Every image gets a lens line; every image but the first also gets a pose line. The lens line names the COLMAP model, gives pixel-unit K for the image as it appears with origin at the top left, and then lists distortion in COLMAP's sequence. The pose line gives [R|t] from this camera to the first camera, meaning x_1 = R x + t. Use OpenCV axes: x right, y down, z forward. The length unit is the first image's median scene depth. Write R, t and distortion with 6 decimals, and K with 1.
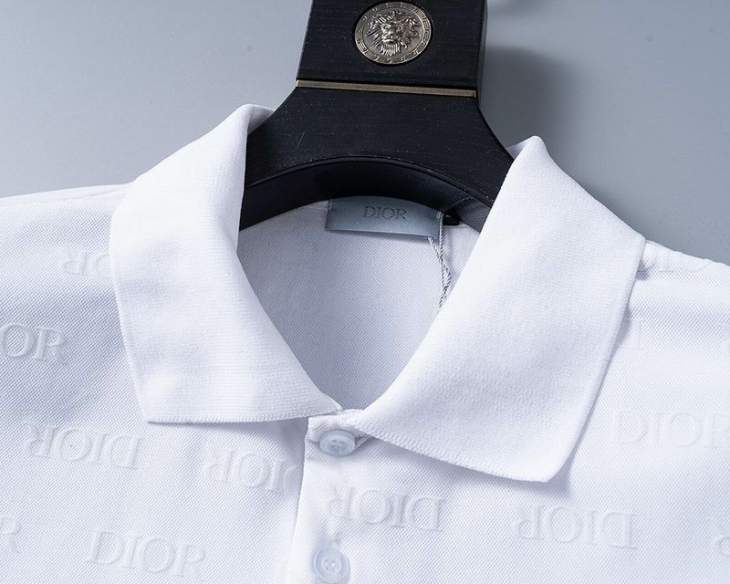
lens RADIAL K [[1271.3, 0, 363.5], [0, 1271.3, 292.0], [0, 0, 1]] dist [-0.032004, 0.000000]
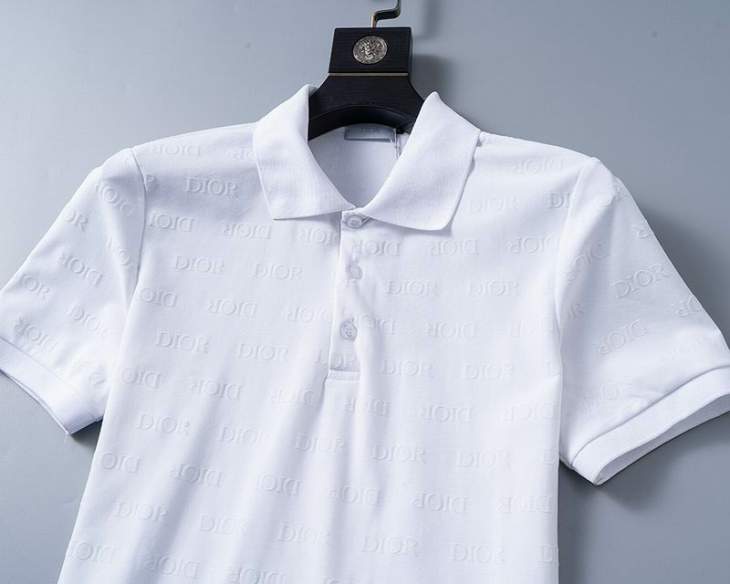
lens RADIAL K [[953.3, 0, 365.8], [0, 953.3, 292.5], [0, 0, 1]] dist [-0.023044, 0.000000]
pose [[0.998725, -0.050162, -0.005700, 0.003945], [0.050276, 0.998495, 0.021930, 0.208221], [0.004592, -0.022189, 0.999743, -0.770635]]
